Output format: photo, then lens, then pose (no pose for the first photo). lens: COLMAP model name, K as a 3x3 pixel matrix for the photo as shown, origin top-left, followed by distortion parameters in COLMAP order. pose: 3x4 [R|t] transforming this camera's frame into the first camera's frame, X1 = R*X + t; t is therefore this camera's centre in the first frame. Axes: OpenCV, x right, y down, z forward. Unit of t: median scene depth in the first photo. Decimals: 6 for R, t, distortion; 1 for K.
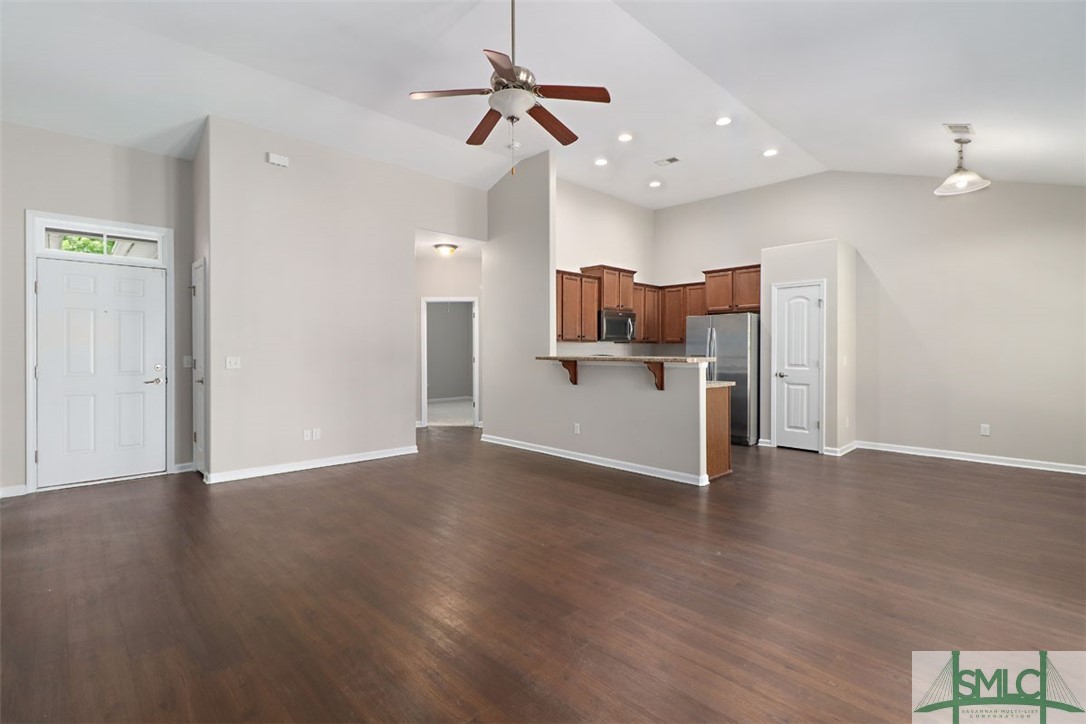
lens RADIAL K [[510.3, 0, 540.0], [0, 510.3, 346.8], [0, 0, 1]] dist [0.000901, -0.000119]
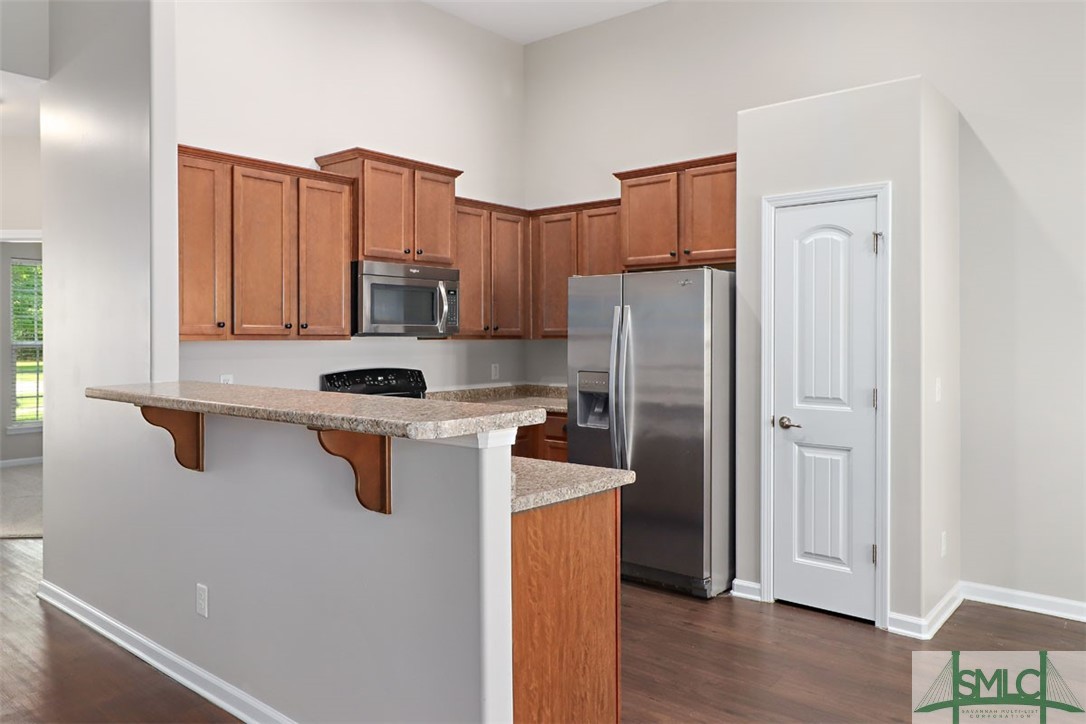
lens RADIAL K [[811.5, 0, 511.8], [0, 811.5, 326.2], [0, 0, 1]] dist [0.002407, 0.000466]
pose [[0.996340, -0.000591, 0.085481, 0.192491], [0.001103, 0.999982, -0.005946, -0.016220], [-0.085476, 0.006019, 0.996322, 0.359450]]
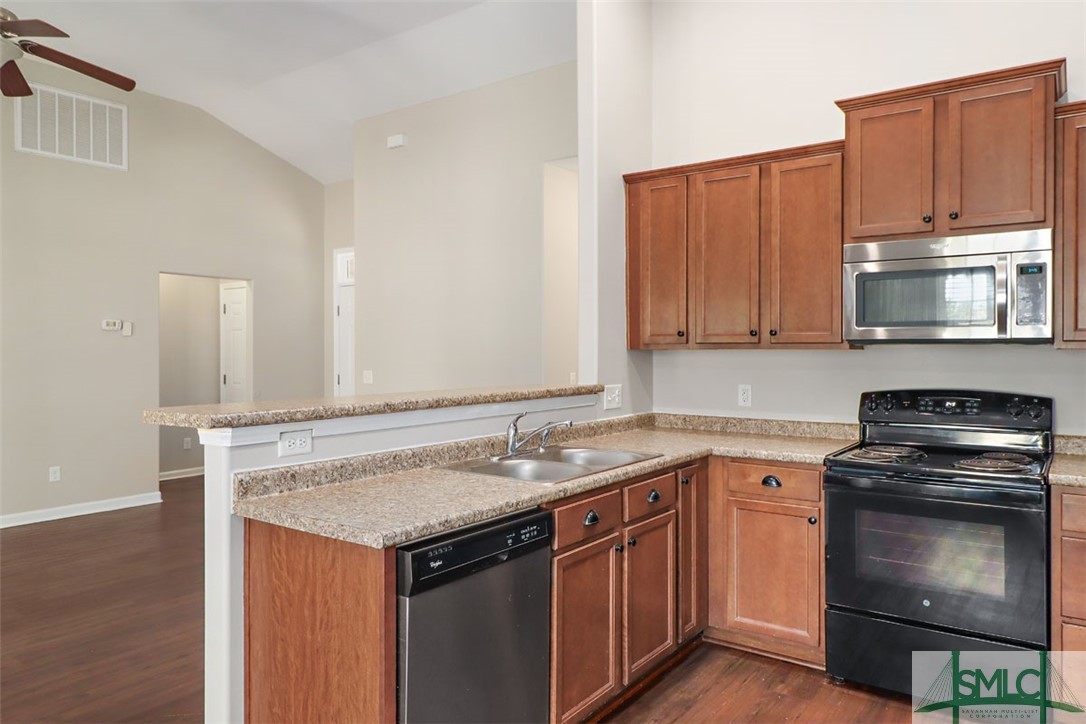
lens RADIAL K [[722.9, 0, 538.3], [0, 722.9, 343.1], [0, 0, 1]] dist [0.008794, 0.001576]
pose [[0.173984, -0.007986, -0.984716, 0.538704], [0.008019, 0.999945, -0.006692, -0.011381], [0.984716, -0.006732, 0.174039, 0.756440]]
